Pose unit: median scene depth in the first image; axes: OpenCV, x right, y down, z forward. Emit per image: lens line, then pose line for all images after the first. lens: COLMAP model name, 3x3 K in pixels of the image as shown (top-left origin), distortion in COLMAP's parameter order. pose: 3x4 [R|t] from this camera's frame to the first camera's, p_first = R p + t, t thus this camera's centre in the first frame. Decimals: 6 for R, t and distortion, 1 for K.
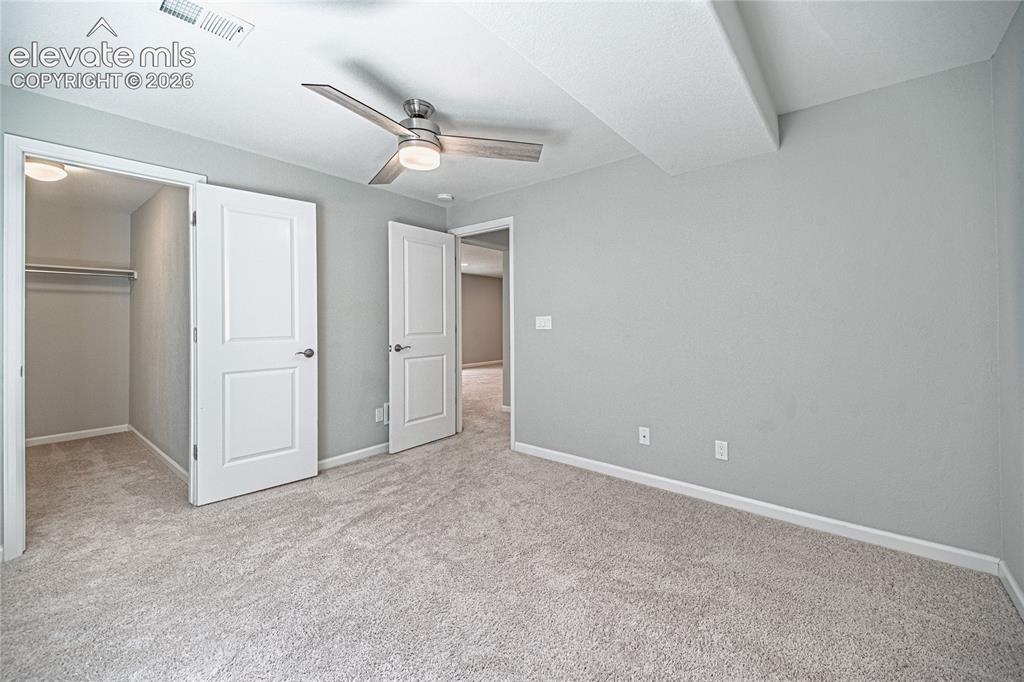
lens RADIAL K [[412.7, 0, 512.8], [0, 412.7, 318.9], [0, 0, 1]] dist [0.003316, 0.000030]
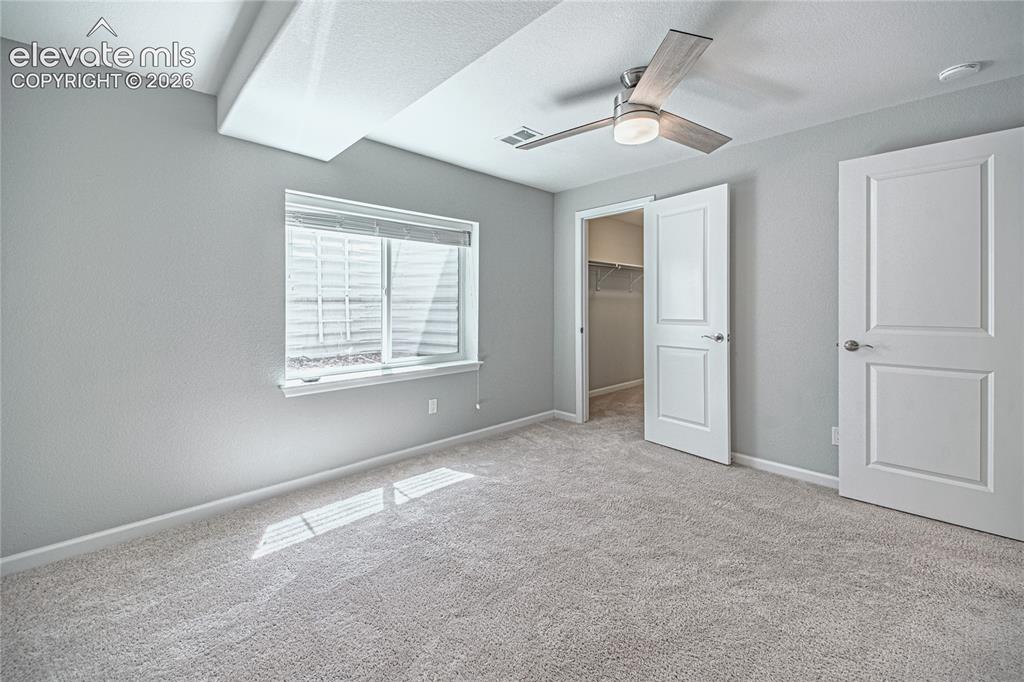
lens RADIAL K [[412.7, 0, 508.7], [0, 412.7, 309.3], [0, 0, 1]] dist [0.003316, 0.000030]
pose [[-0.139180, 0.011267, -0.990203, 0.474153], [0.002073, 0.999936, 0.011086, 0.002277], [0.990265, -0.000510, -0.139194, 0.540132]]
